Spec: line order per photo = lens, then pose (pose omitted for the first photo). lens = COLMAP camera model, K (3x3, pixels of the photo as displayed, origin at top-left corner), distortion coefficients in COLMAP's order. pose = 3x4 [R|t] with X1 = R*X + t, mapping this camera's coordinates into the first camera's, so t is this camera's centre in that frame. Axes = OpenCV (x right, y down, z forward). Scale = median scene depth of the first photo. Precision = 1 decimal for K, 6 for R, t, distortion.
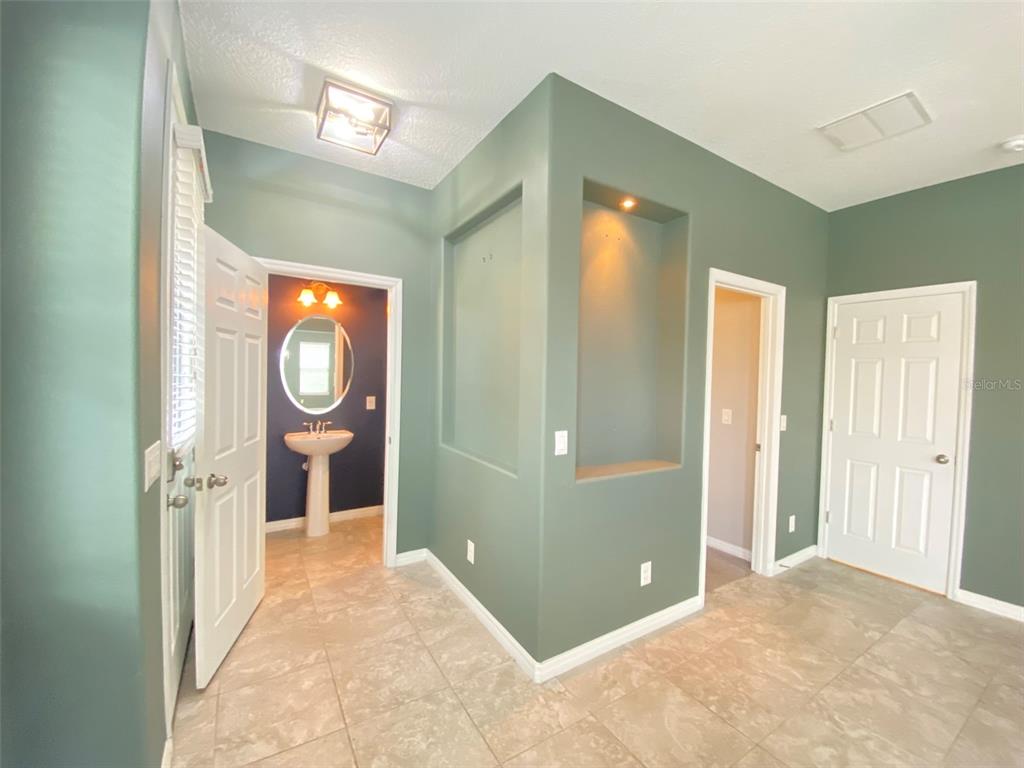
lens RADIAL K [[414.9, 0, 512.0], [0, 414.9, 385.8], [0, 0, 1]] dist [0.022908, -0.020164]
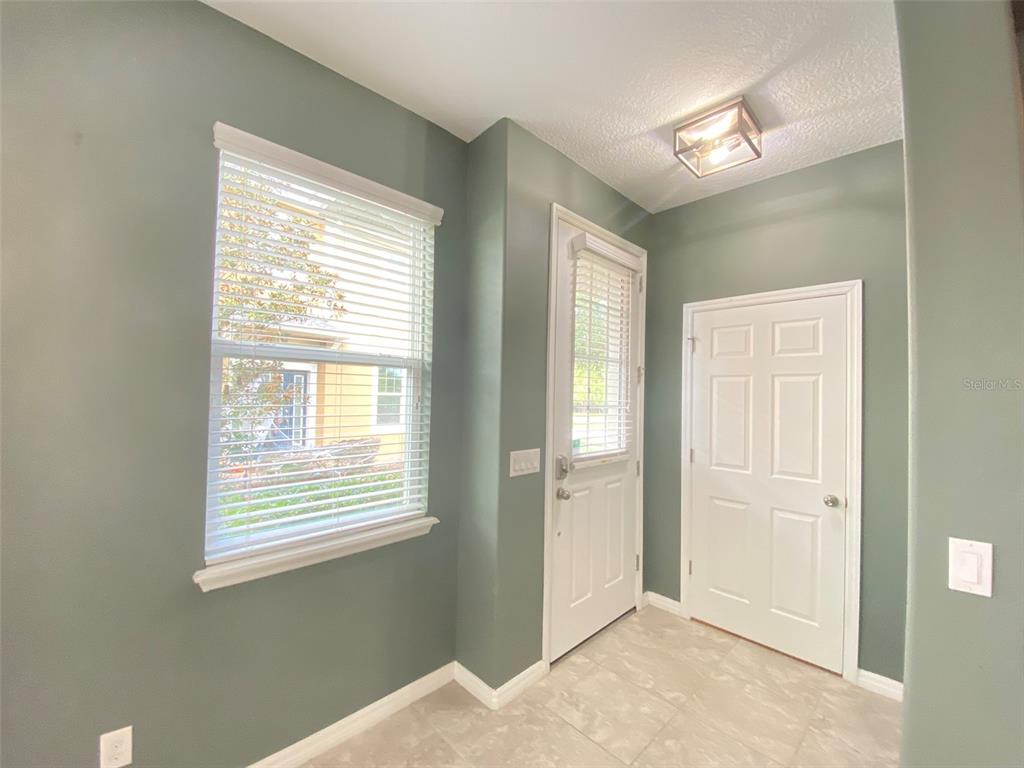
lens RADIAL K [[414.9, 0, 512.0], [0, 414.9, 385.8], [0, 0, 1]] dist [0.022908, -0.020164]
pose [[0.224733, -0.040017, -0.973598, 0.402834], [-0.042712, 0.997792, -0.050870, -0.012848], [0.973484, 0.053016, 0.222528, 0.349398]]
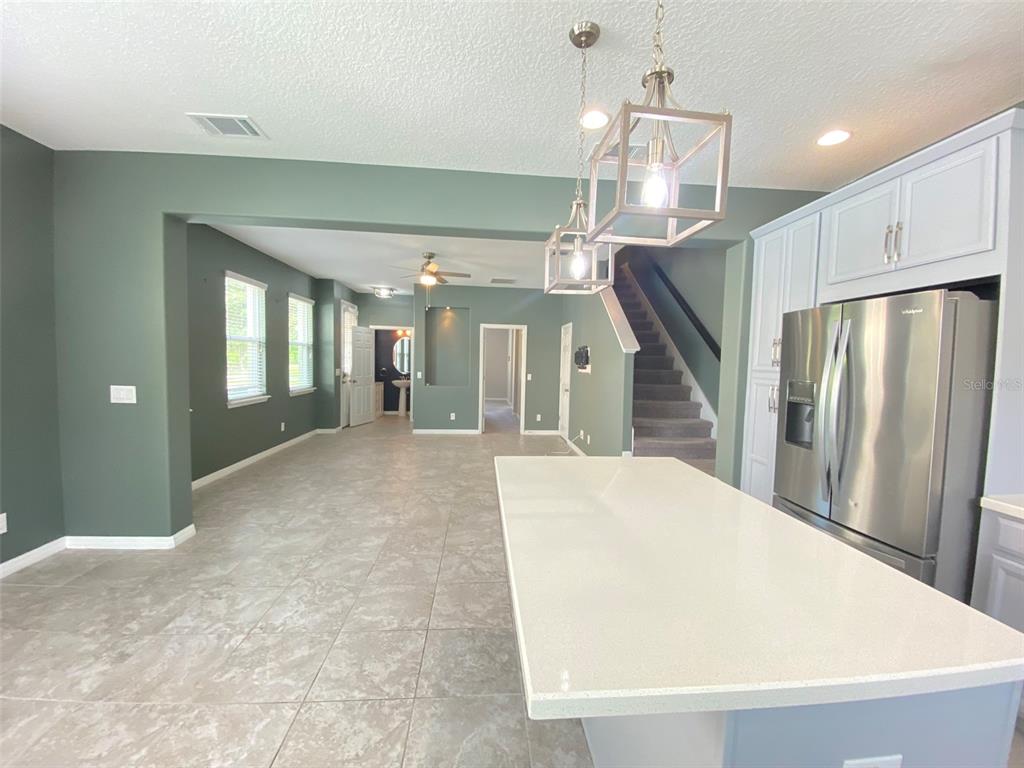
lens RADIAL K [[414.9, 0, 512.0], [0, 414.9, 385.8], [0, 0, 1]] dist [0.022908, -0.020164]
pose [[0.889248, 0.026689, -0.456647, 2.406554], [-0.017209, 0.999542, 0.024905, 0.114171], [0.457102, -0.014288, 0.889299, -1.868336]]
